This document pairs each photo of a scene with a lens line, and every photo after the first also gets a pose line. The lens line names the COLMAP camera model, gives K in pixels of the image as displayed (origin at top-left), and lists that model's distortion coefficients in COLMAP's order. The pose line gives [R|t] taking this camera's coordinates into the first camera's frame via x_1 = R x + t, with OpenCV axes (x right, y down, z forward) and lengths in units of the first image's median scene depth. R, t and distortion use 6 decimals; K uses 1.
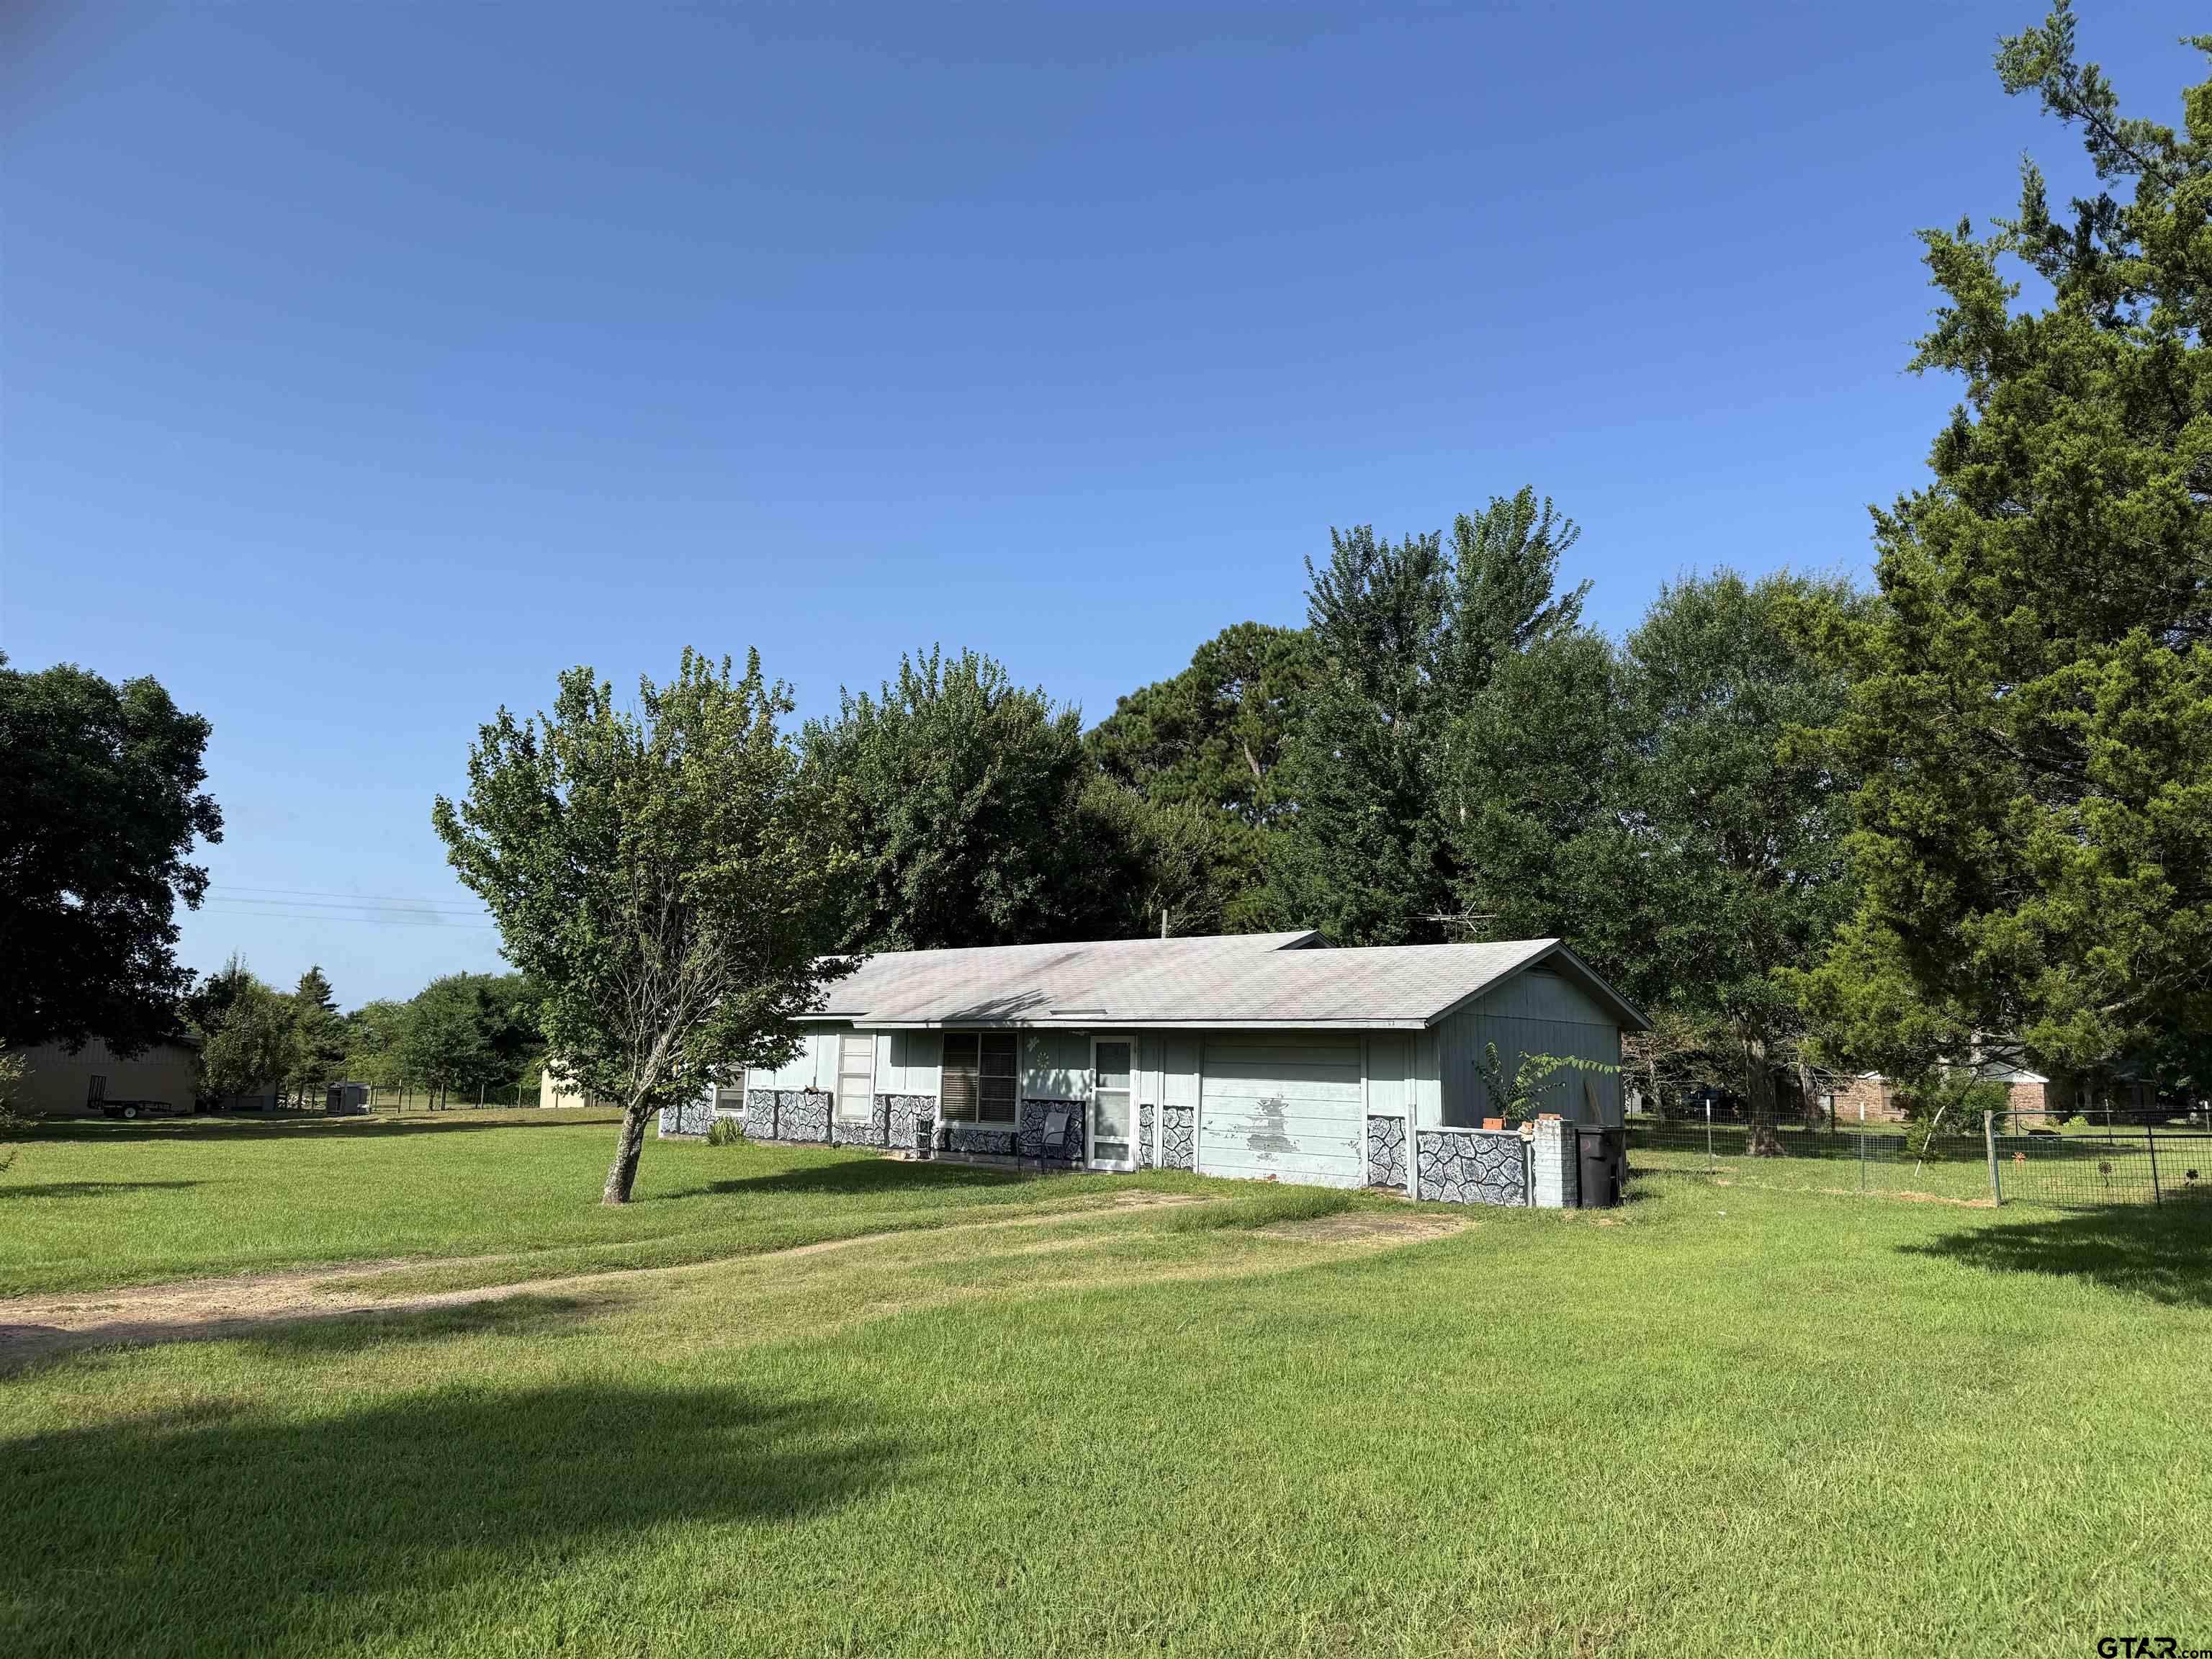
lens RADIAL K [[1590.4, 0, 1106.0], [0, 1590.4, 829.5], [0, 0, 1]] dist [0.149971, -0.158301]
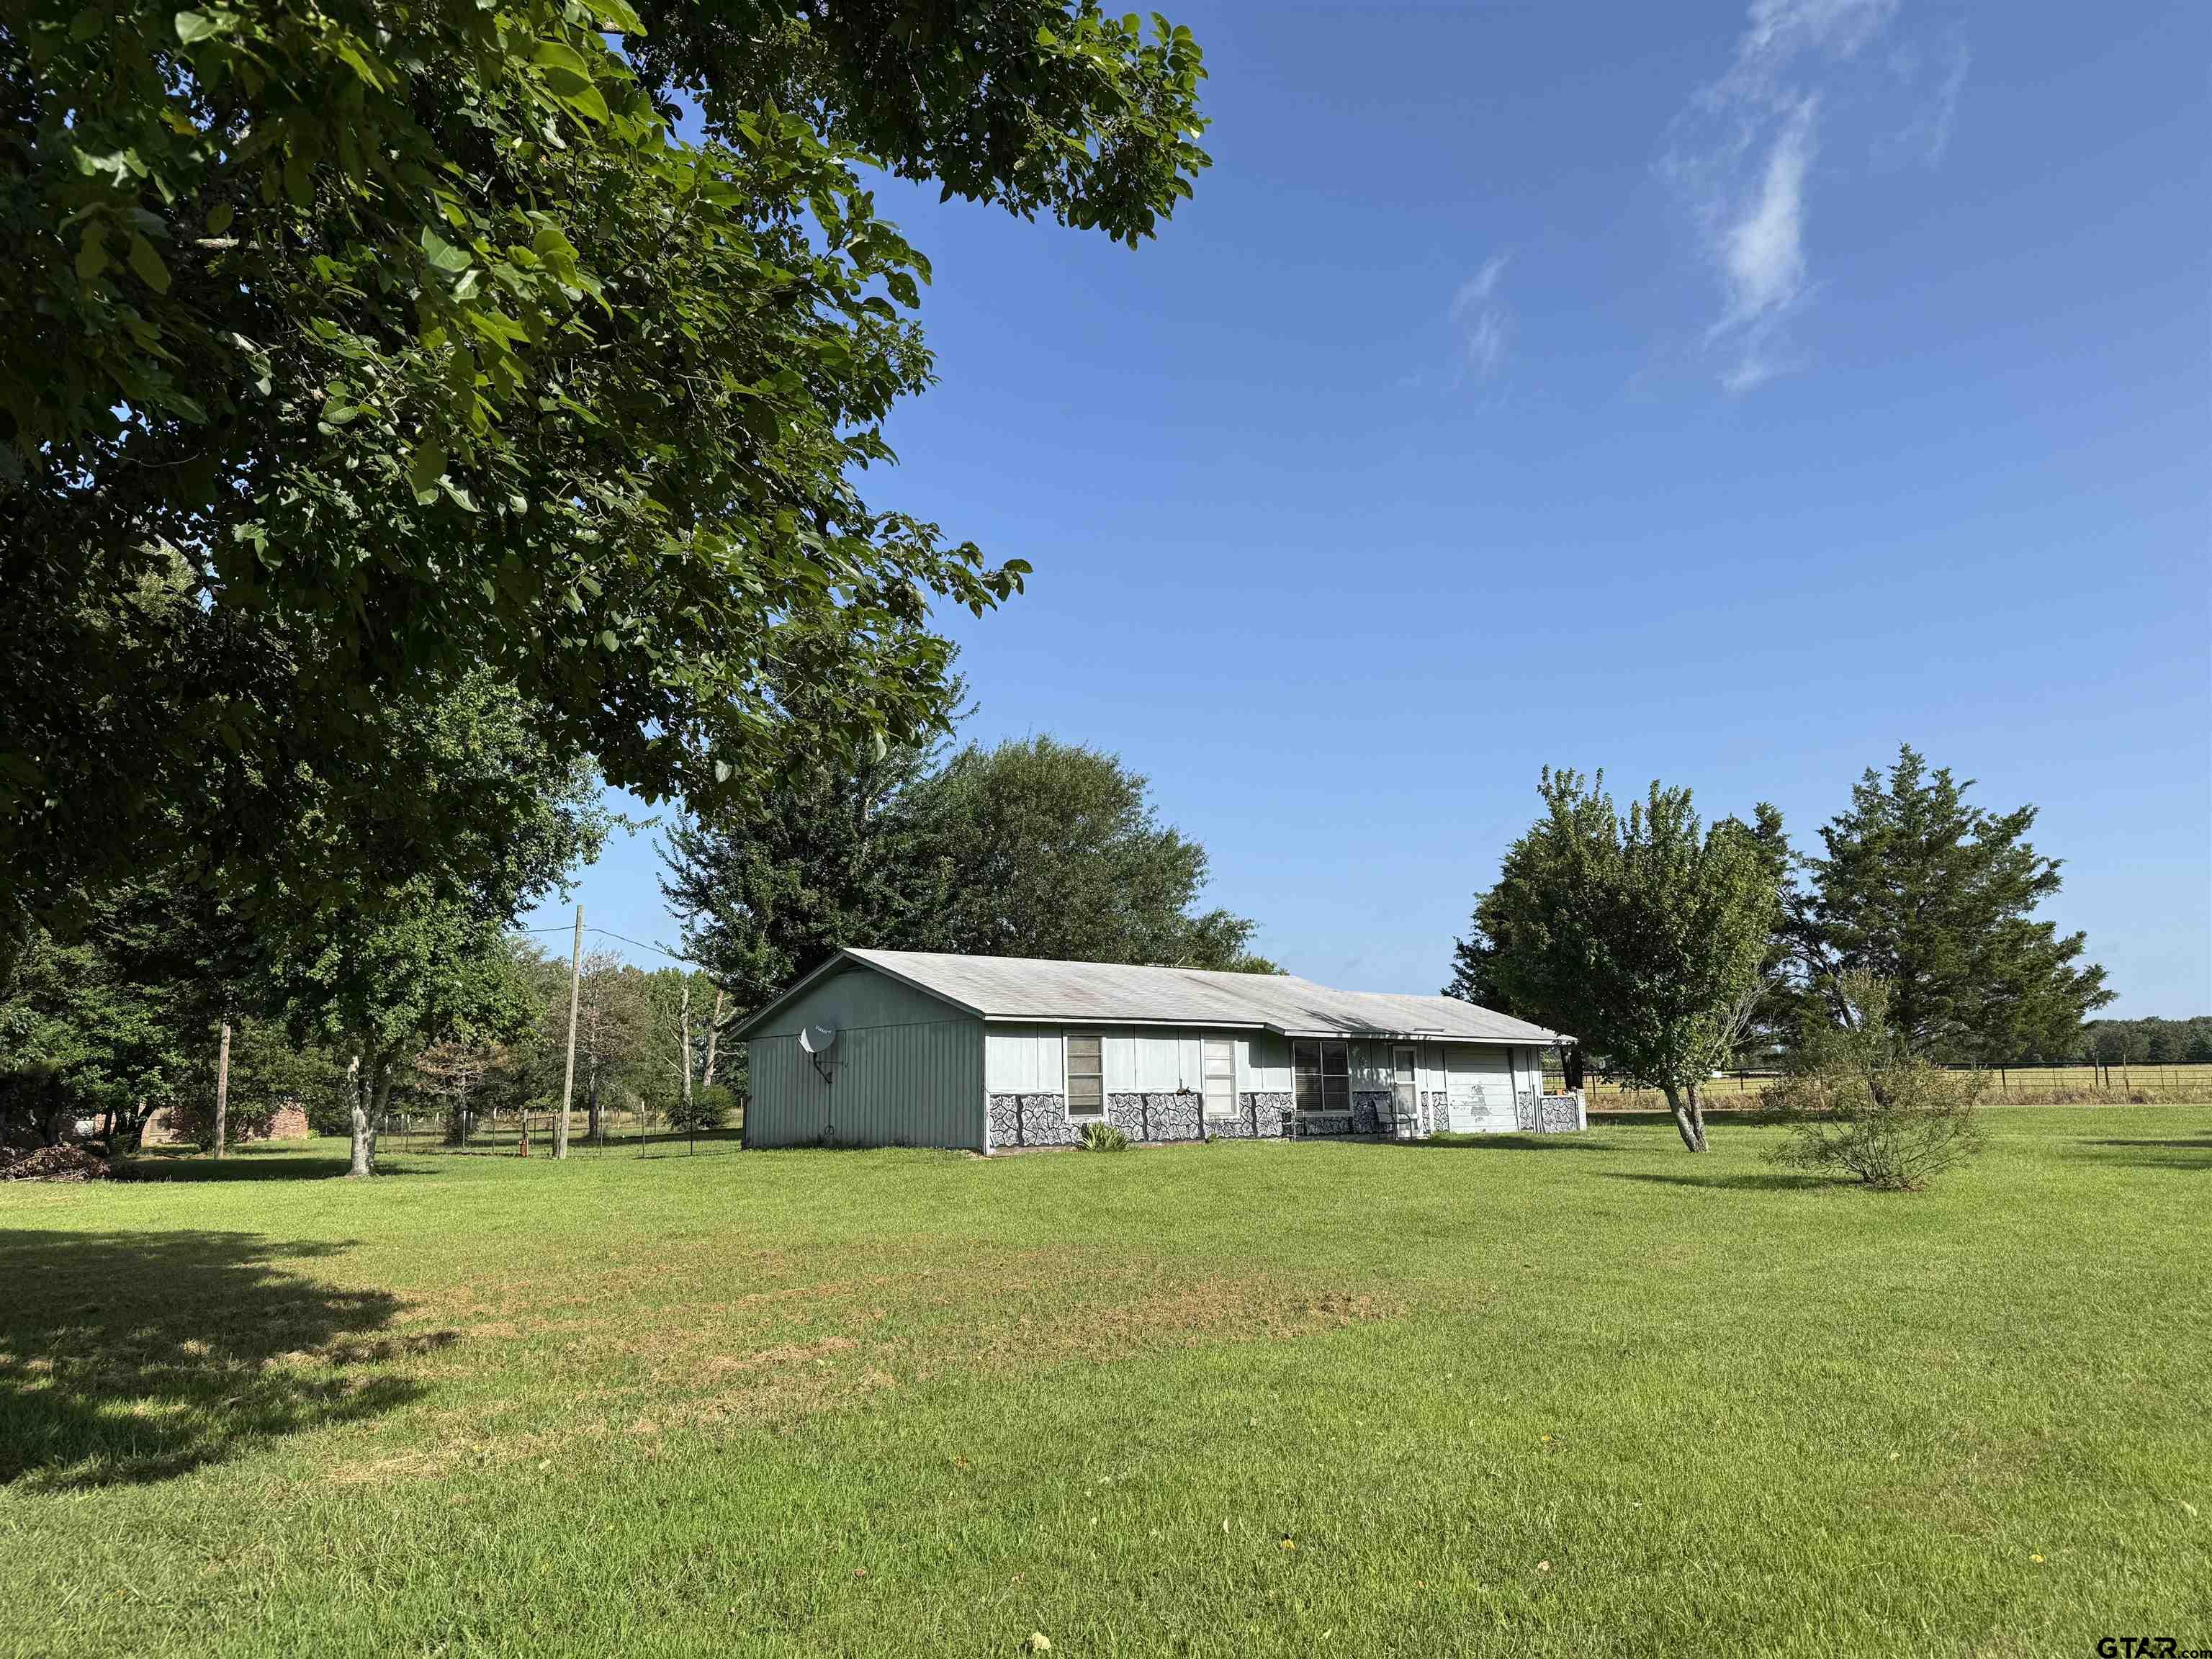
lens RADIAL K [[1590.4, 0, 1106.0], [0, 1590.4, 829.5], [0, 0, 1]] dist [0.149971, -0.158301]
pose [[0.082562, 0.123271, 0.988933, -1.533614], [-0.151643, 0.982319, -0.109786, 0.141341], [-0.984981, -0.140900, 0.099796, 1.182099]]
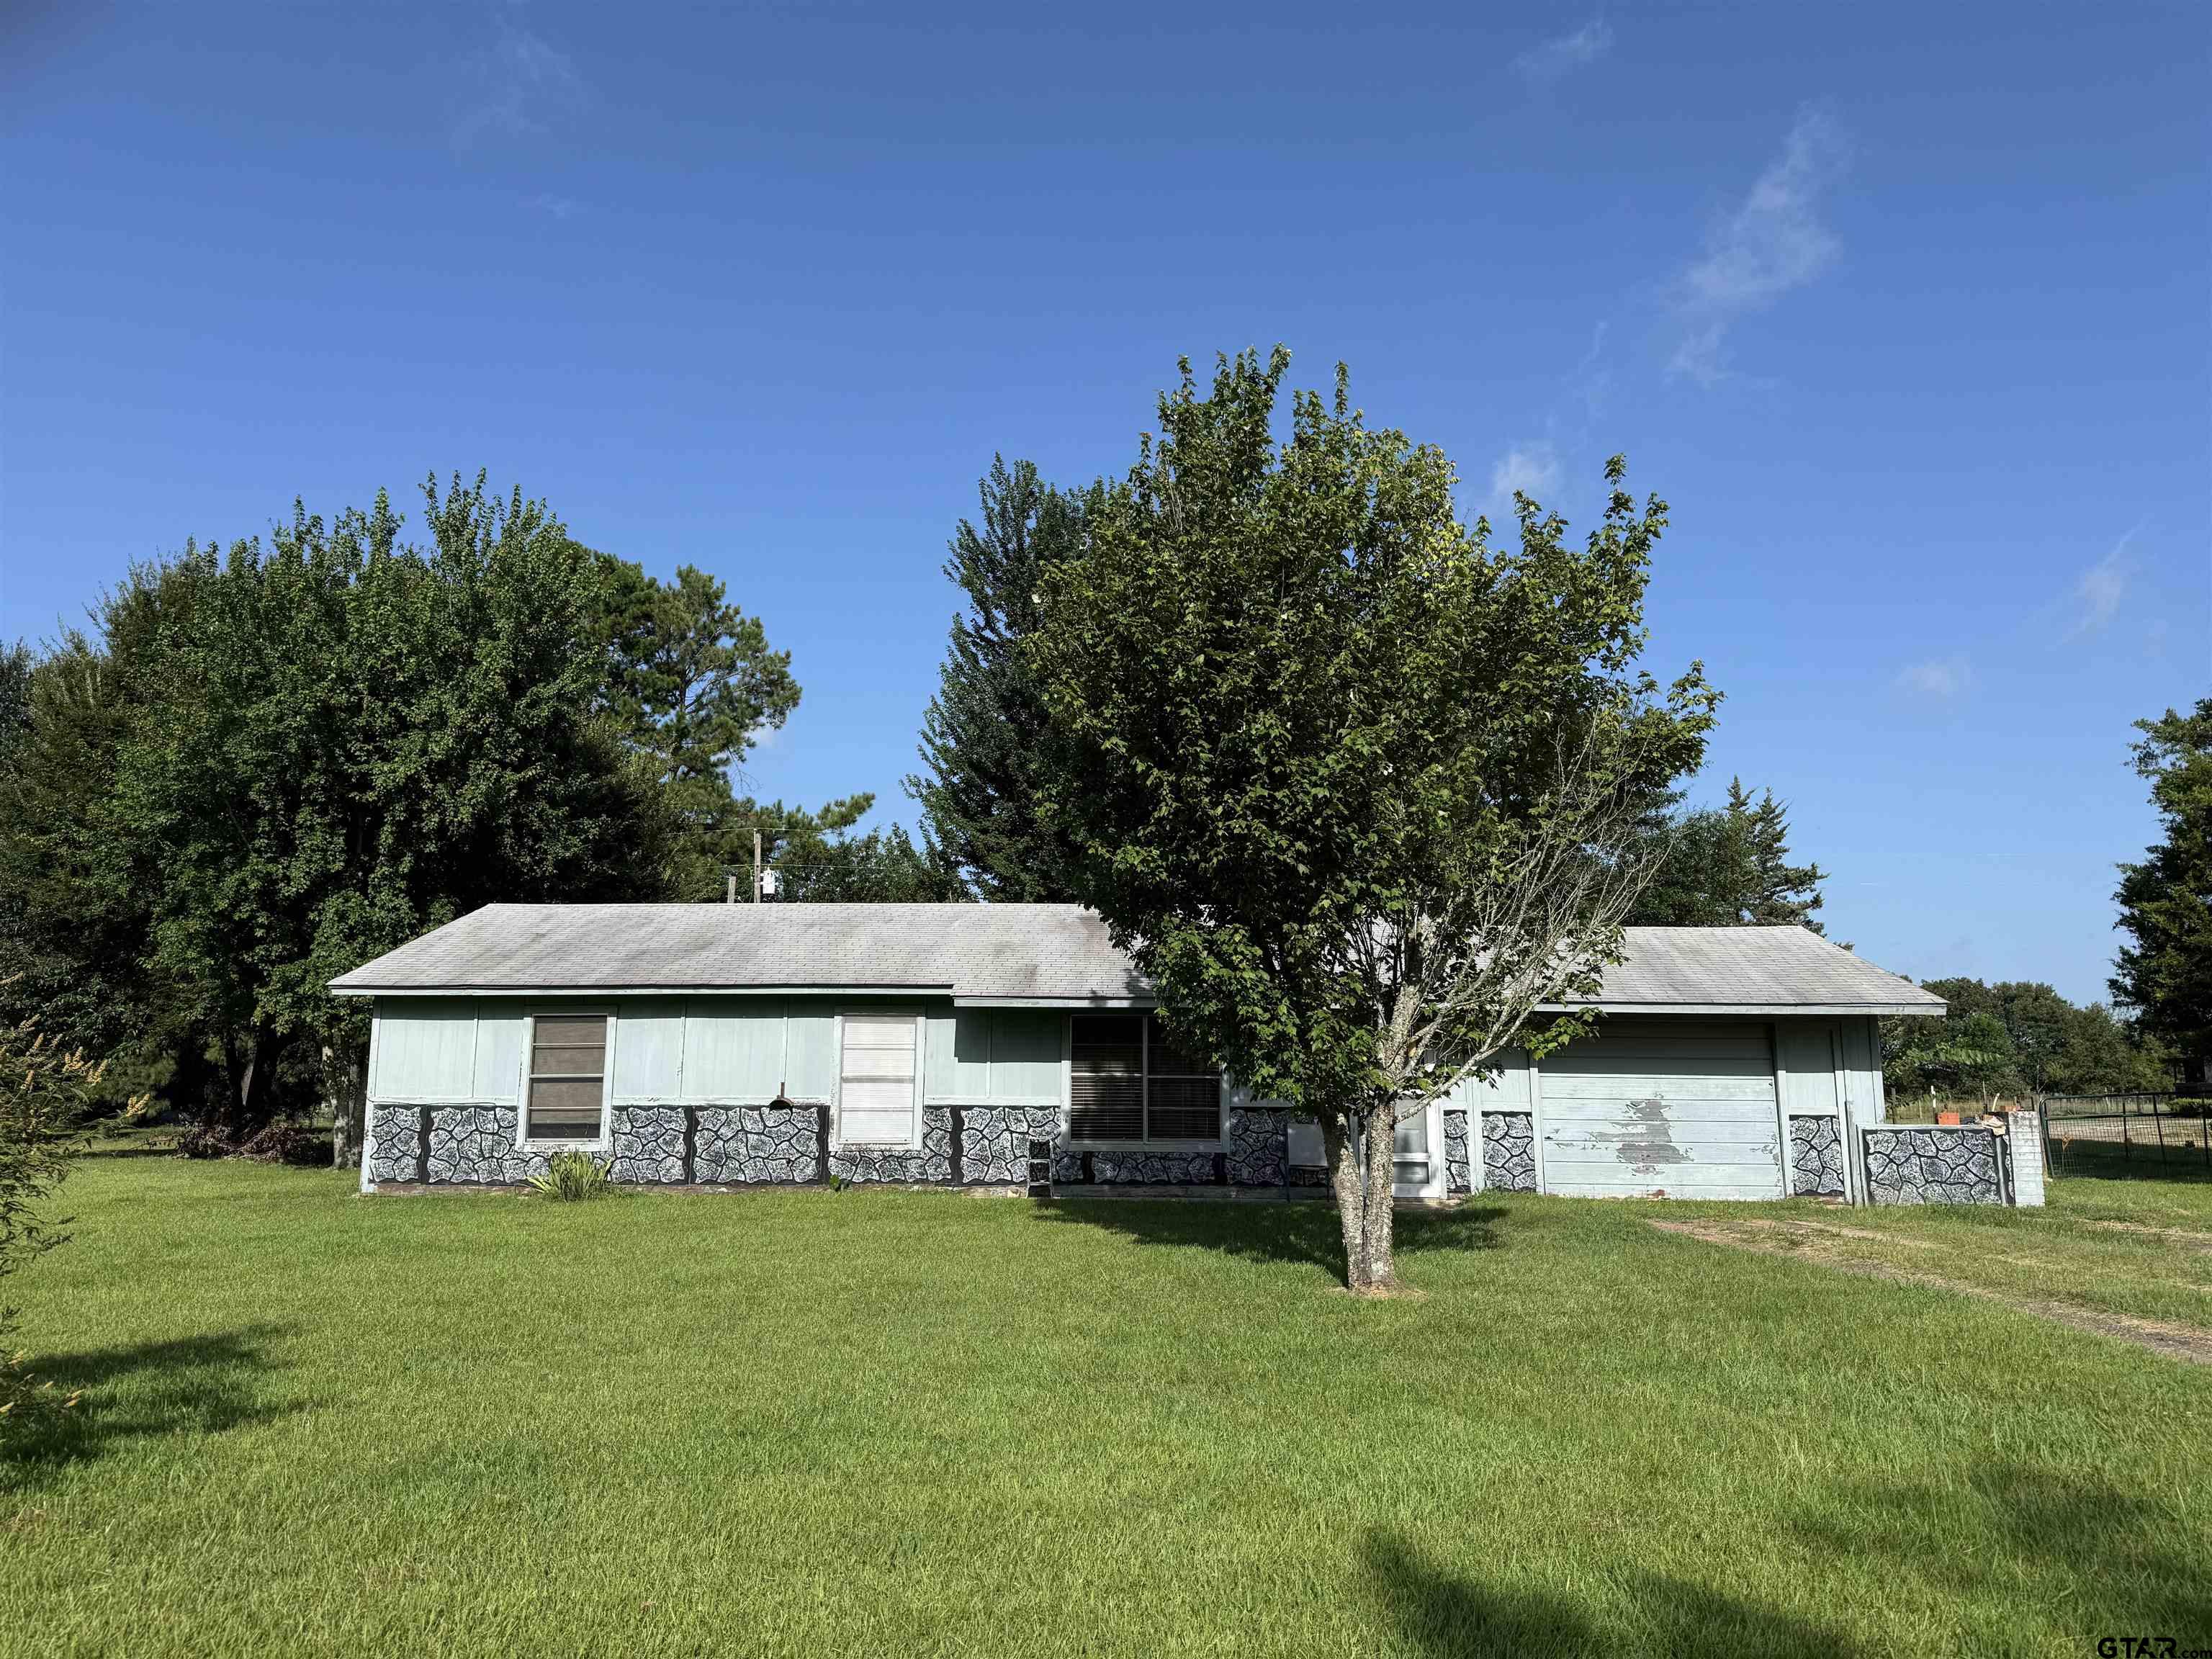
lens RADIAL K [[1513.5, 0, 1106.0], [0, 1513.5, 829.5], [0, 0, 1]] dist [0.165391, -0.327737]
pose [[0.756211, 0.087304, 0.648478, -0.603076], [-0.086307, 0.995708, -0.033406, 0.075124], [-0.648611, -0.030706, 0.760500, 0.545589]]
